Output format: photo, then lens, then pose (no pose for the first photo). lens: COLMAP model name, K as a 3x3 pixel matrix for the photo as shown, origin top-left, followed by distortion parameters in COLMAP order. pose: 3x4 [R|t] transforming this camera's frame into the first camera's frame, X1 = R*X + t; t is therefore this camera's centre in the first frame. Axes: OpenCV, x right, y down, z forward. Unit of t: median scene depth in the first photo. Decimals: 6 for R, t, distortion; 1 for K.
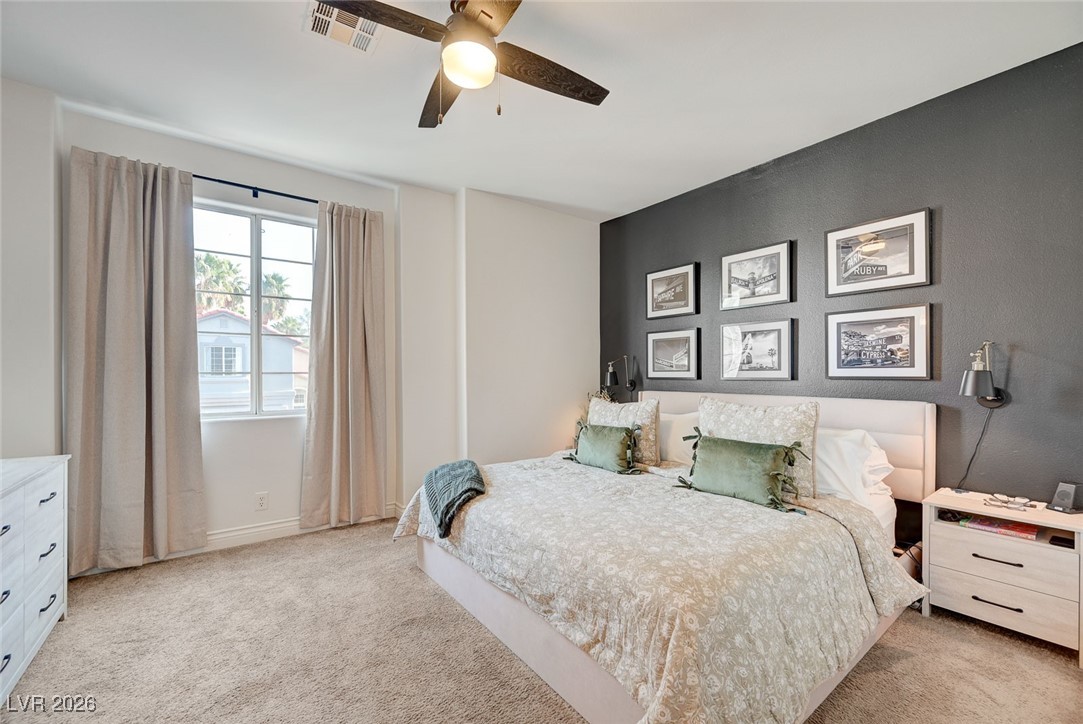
lens RADIAL K [[443.0, 0, 544.3], [0, 443.0, 370.4], [0, 0, 1]] dist [0.001833, 0.000062]
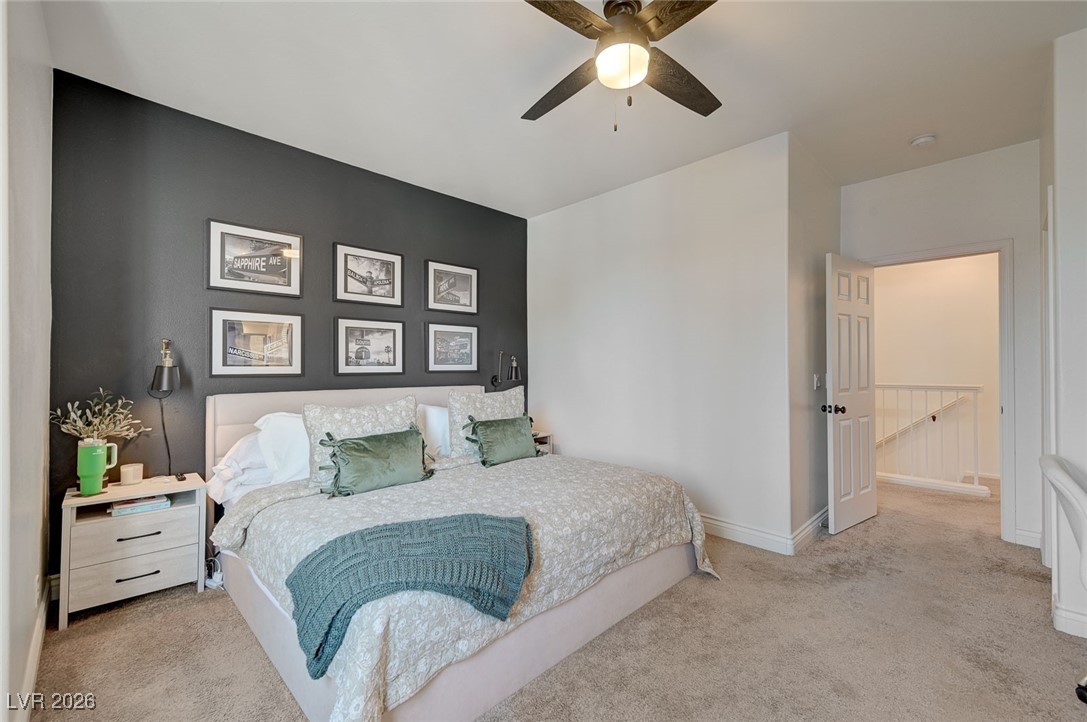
lens RADIAL K [[452.6, 0, 541.2], [0, 452.6, 368.8], [0, 0, 1]] dist [-0.009592, 0.000129]
pose [[-0.138713, 0.006265, 0.990313, -0.666726], [0.001126, 0.999980, -0.006168, 0.015438], [-0.990332, 0.000260, -0.138717, 0.783037]]
